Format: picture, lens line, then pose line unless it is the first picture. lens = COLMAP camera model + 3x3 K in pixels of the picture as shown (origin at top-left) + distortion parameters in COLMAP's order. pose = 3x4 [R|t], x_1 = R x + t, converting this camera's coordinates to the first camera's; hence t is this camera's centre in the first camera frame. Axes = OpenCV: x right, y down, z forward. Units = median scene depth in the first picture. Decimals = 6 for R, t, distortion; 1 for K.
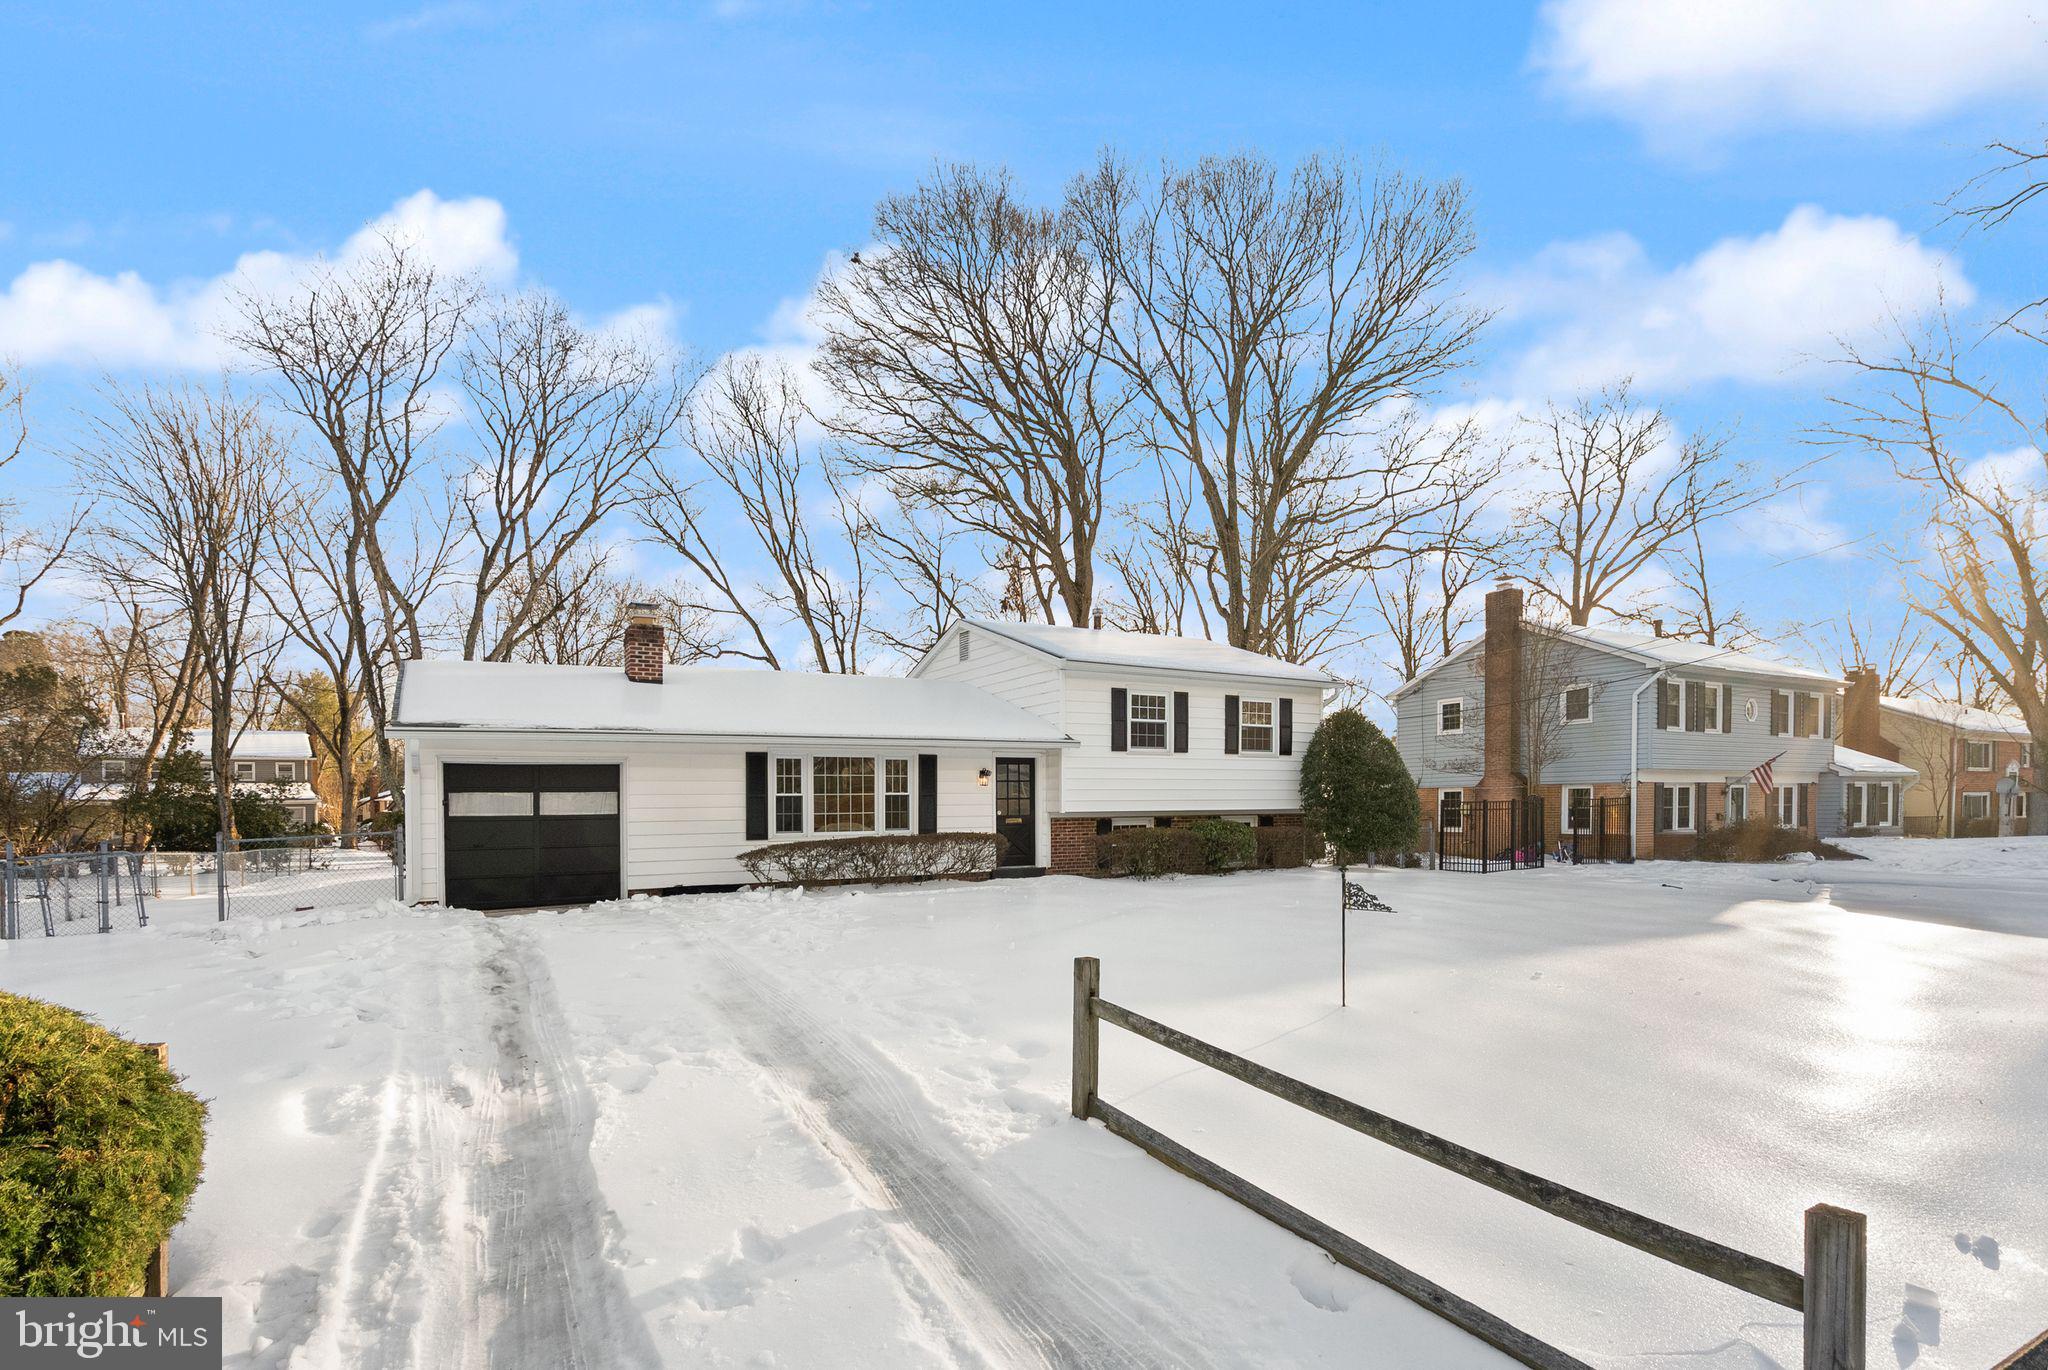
lens RADIAL K [[949.7, 0, 1017.5], [0, 949.7, 675.0], [0, 0, 1]] dist [-0.007406, 0.004633]
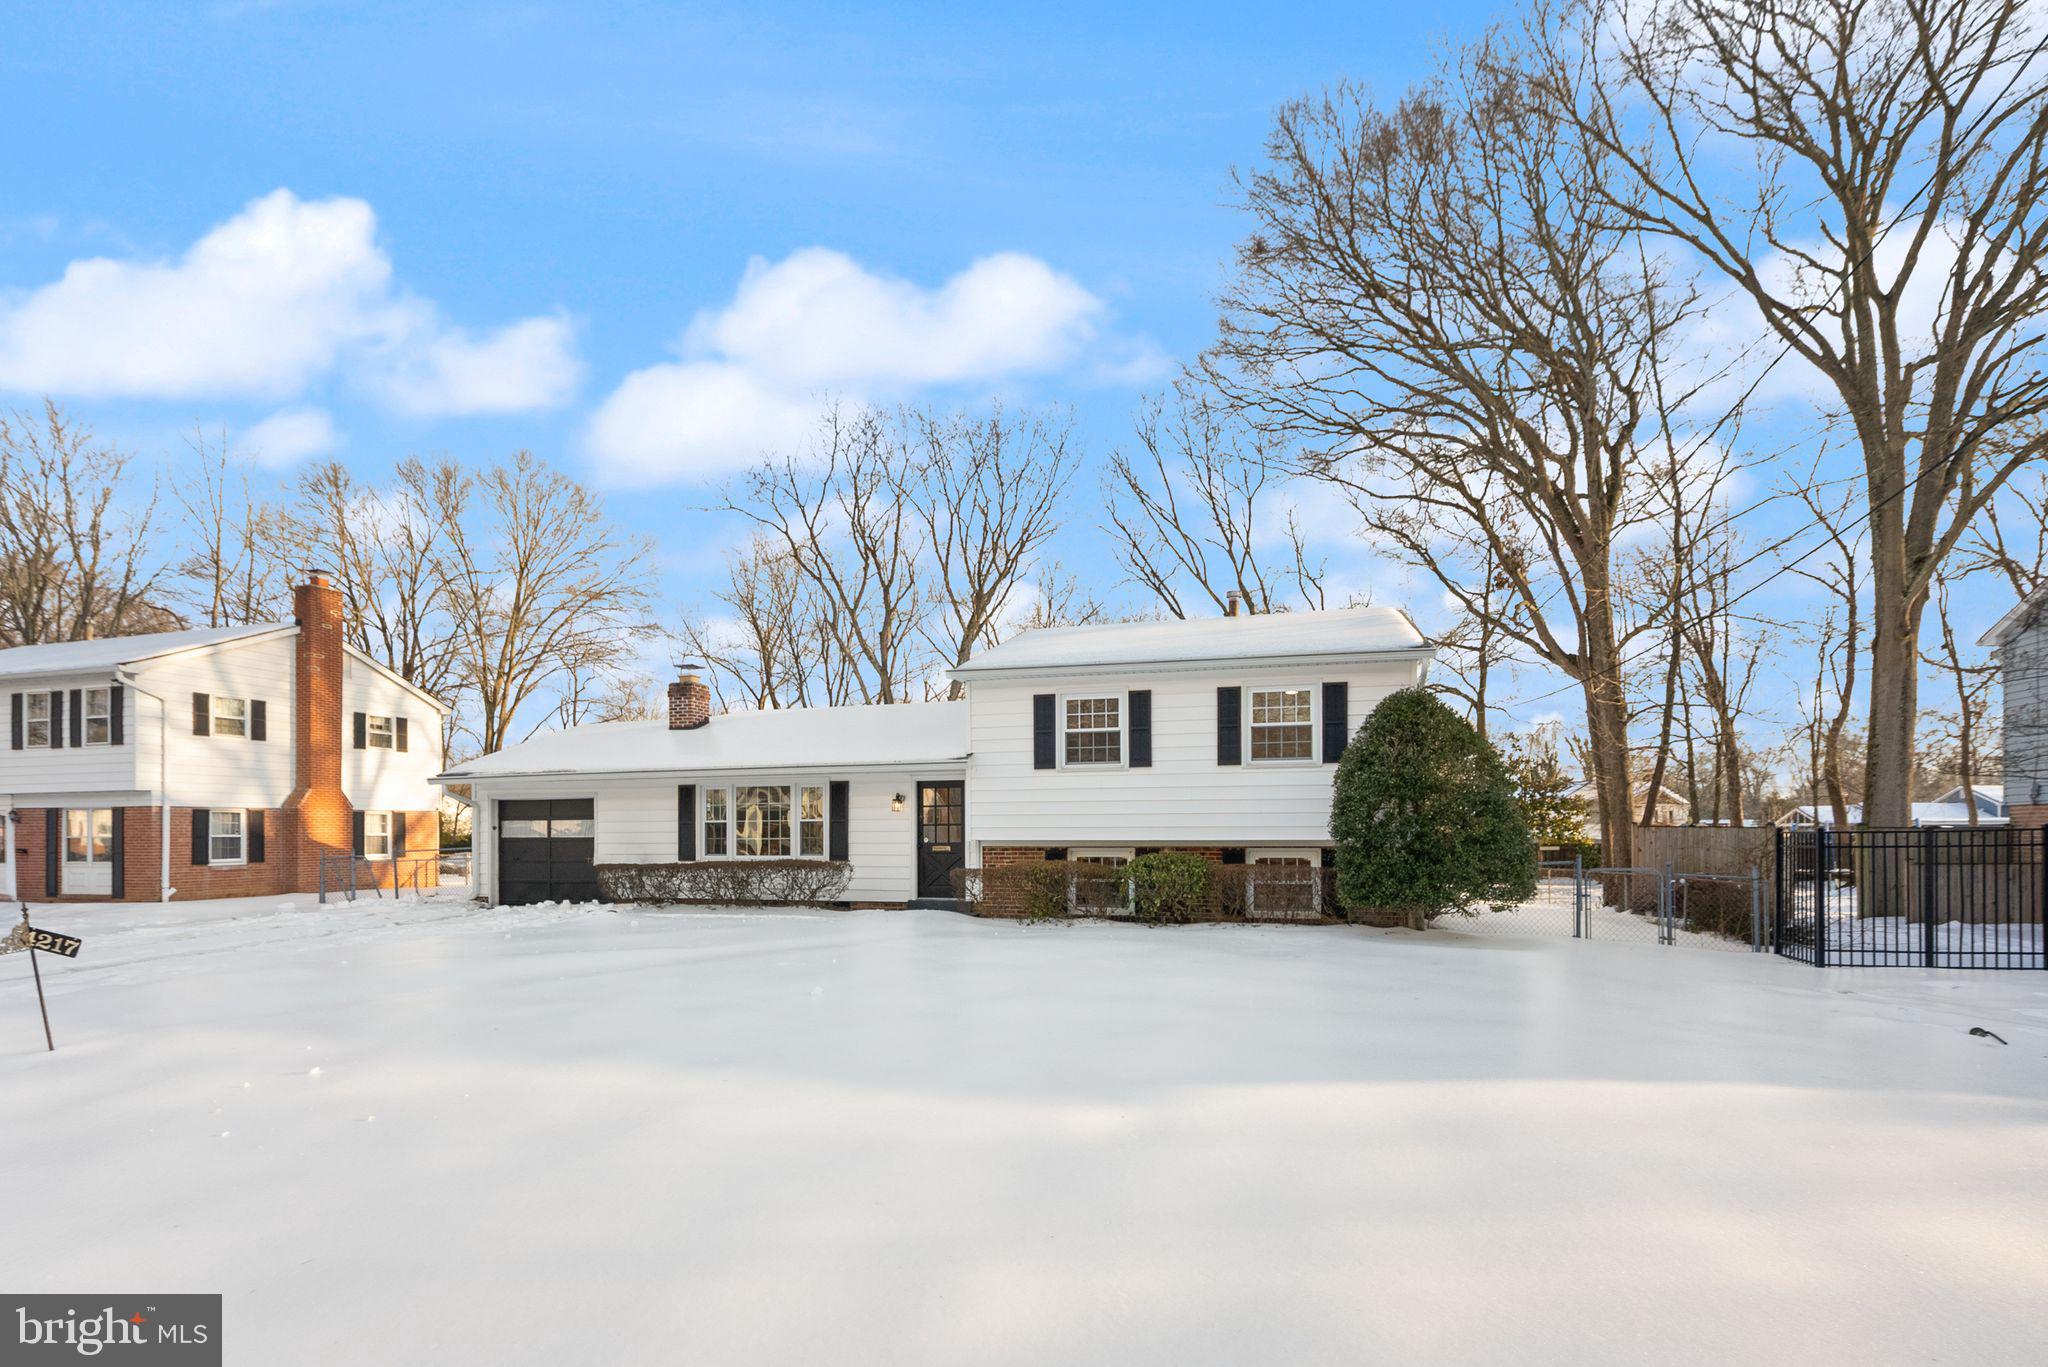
lens RADIAL K [[949.7, 0, 1017.5], [0, 949.7, 673.5], [0, 0, 1]] dist [-0.007406, 0.004633]
pose [[0.697599, -0.108256, -0.708263, 0.727460], [0.093260, 0.993829, -0.060048, 0.045984], [0.710393, -0.024163, 0.703390, 0.406208]]
